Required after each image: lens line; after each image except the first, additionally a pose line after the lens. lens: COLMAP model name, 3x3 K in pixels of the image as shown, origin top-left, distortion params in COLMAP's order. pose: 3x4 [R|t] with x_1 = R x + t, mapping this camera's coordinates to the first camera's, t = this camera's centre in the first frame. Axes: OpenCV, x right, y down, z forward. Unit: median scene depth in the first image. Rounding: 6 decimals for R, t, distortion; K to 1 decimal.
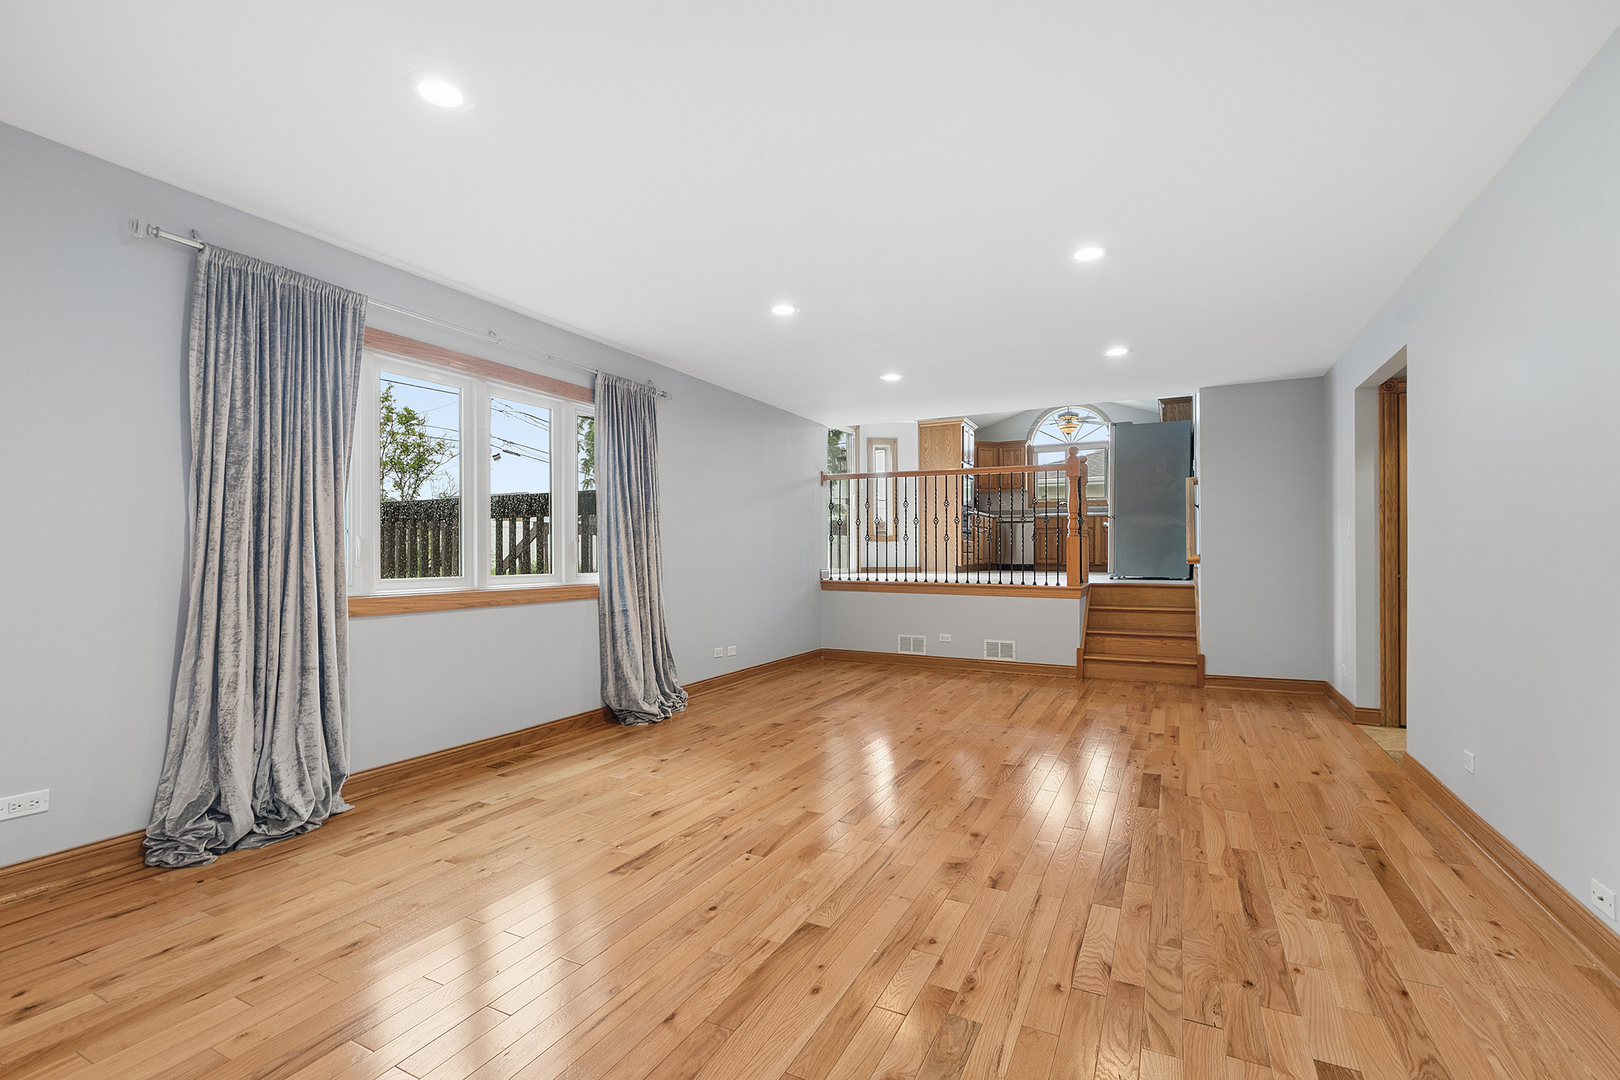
lens RADIAL K [[724.6, 0, 813.2], [0, 724.6, 541.2], [0, 0, 1]] dist [-0.001590, -0.000846]
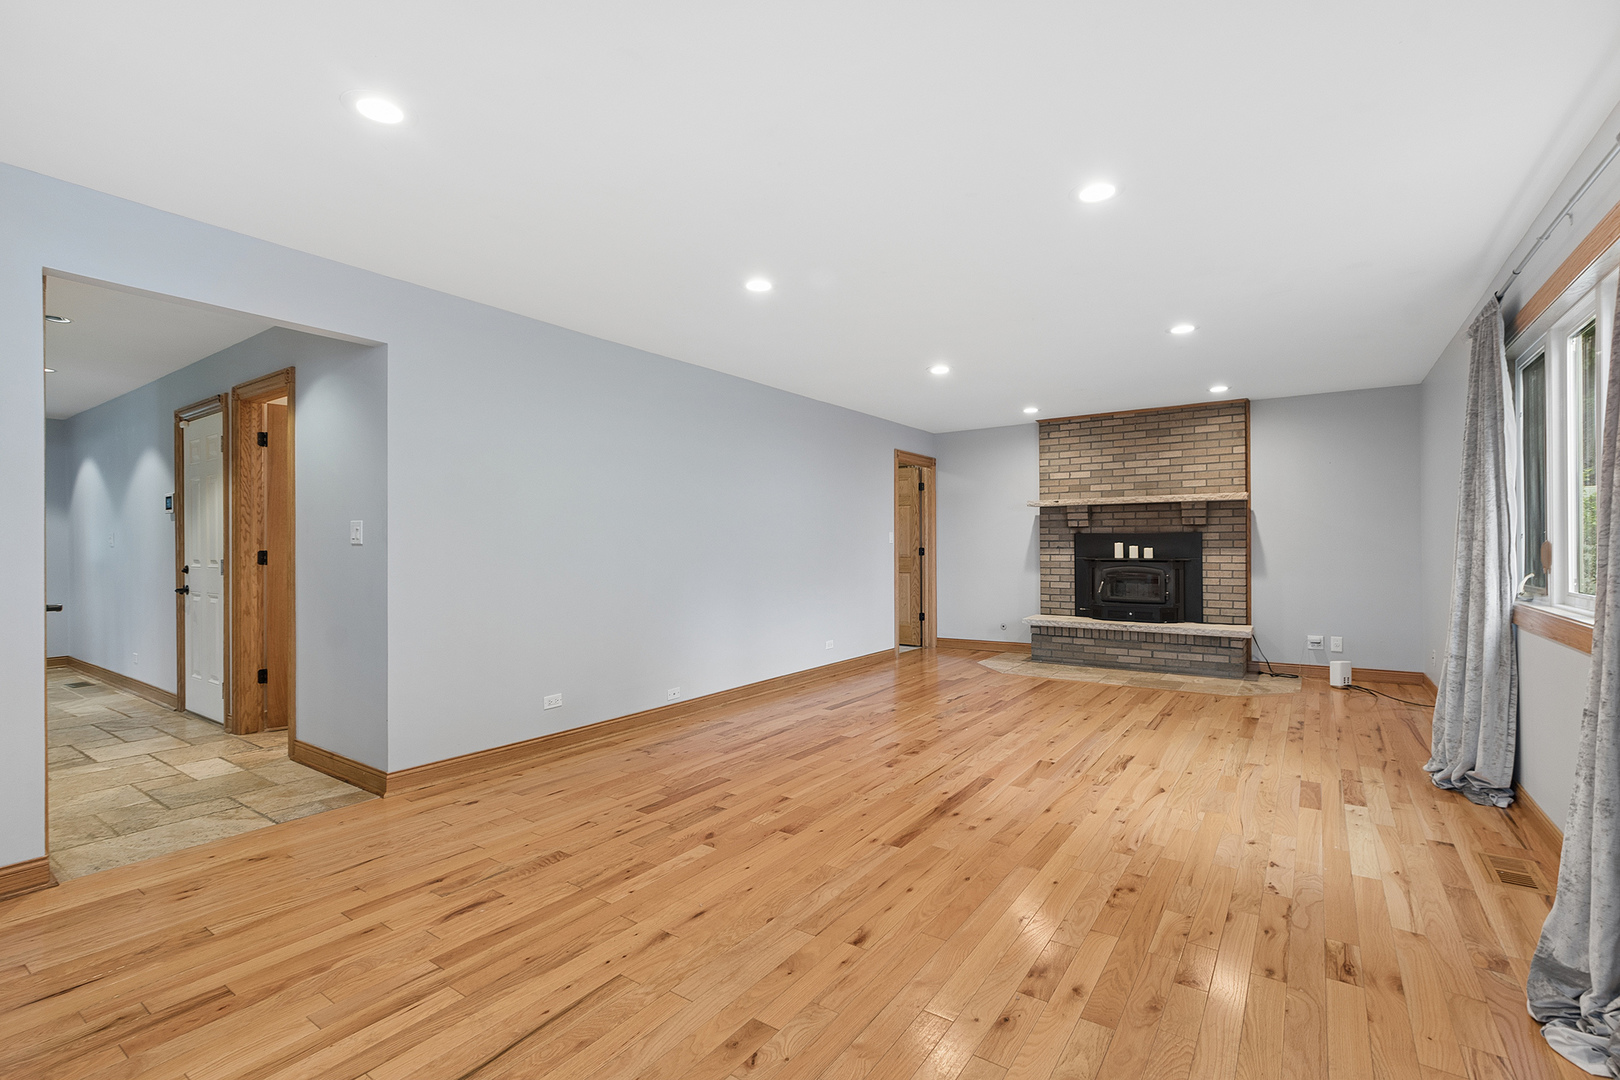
lens RADIAL K [[724.6, 0, 795.6], [0, 724.6, 545.0], [0, 0, 1]] dist [-0.001590, -0.000846]
pose [[-0.987152, 0.005212, 0.159699, 0.165972], [0.002447, 0.999844, -0.017511, 0.011391], [-0.159765, -0.016895, -0.987010, 2.227845]]
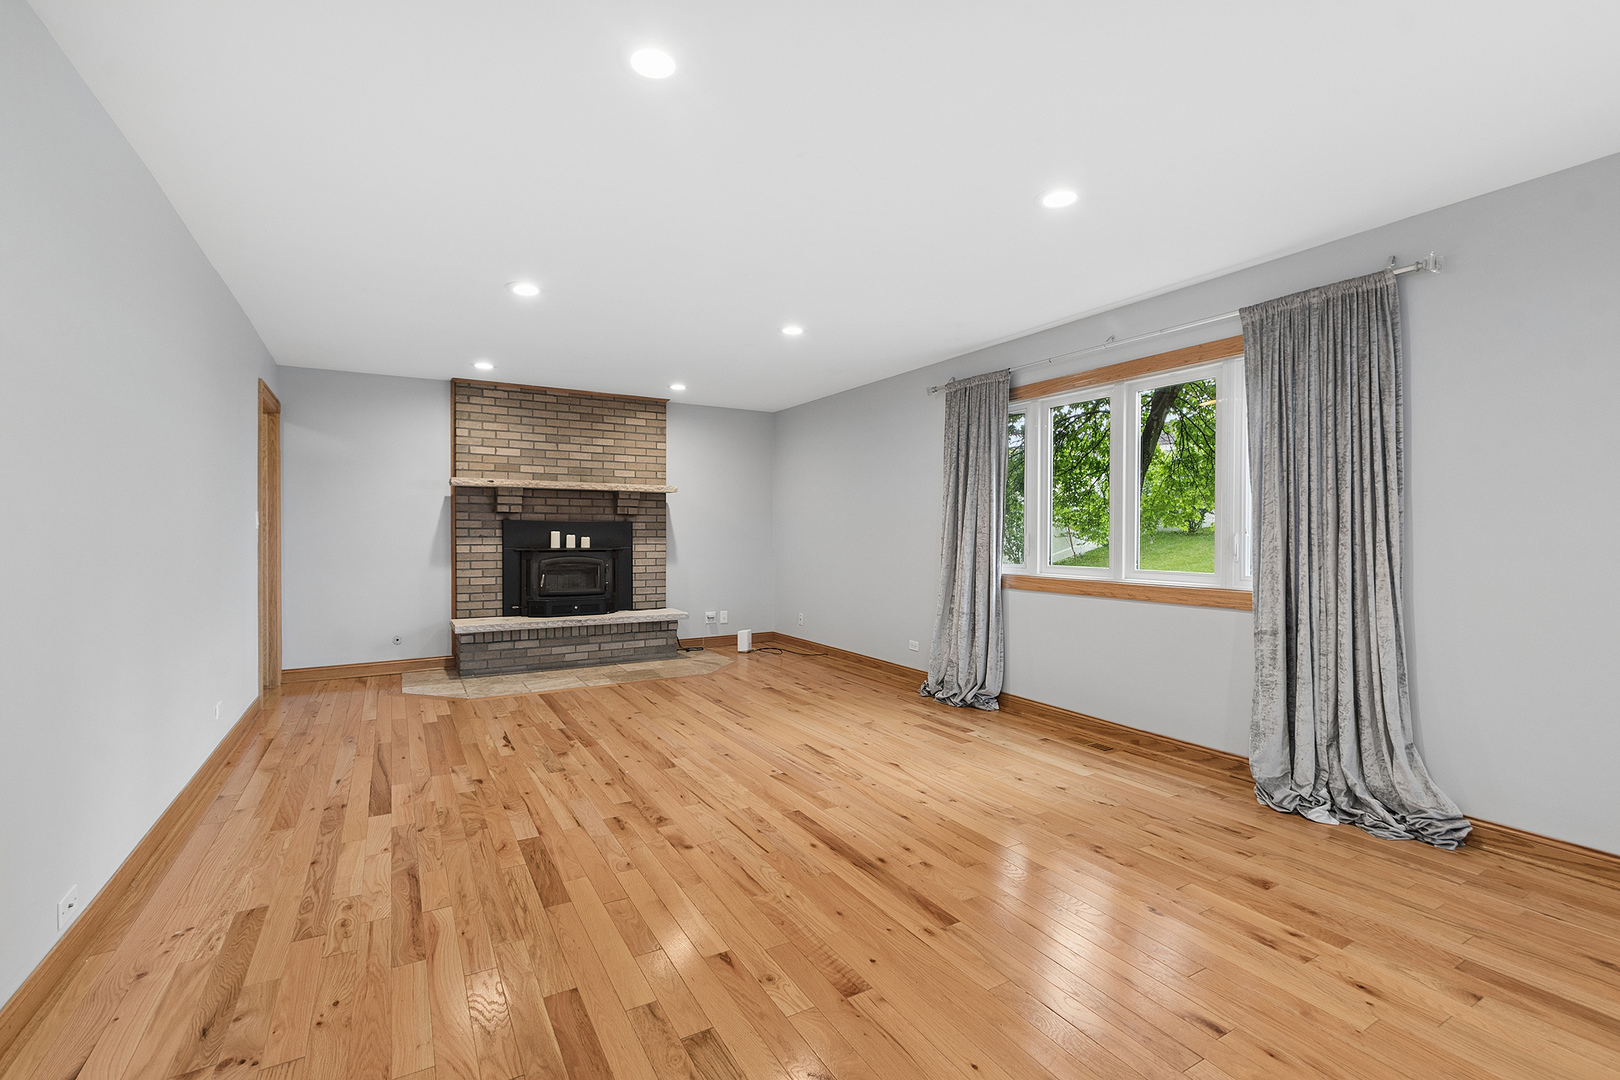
lens RADIAL K [[724.6, 0, 803.8], [0, 724.6, 540.7], [0, 0, 1]] dist [-0.001590, -0.000846]
pose [[-0.555195, 0.008832, -0.831673, 0.874440], [0.012394, 0.999920, 0.002344, -0.002311], [0.831628, -0.009007, -0.555260, 1.557572]]
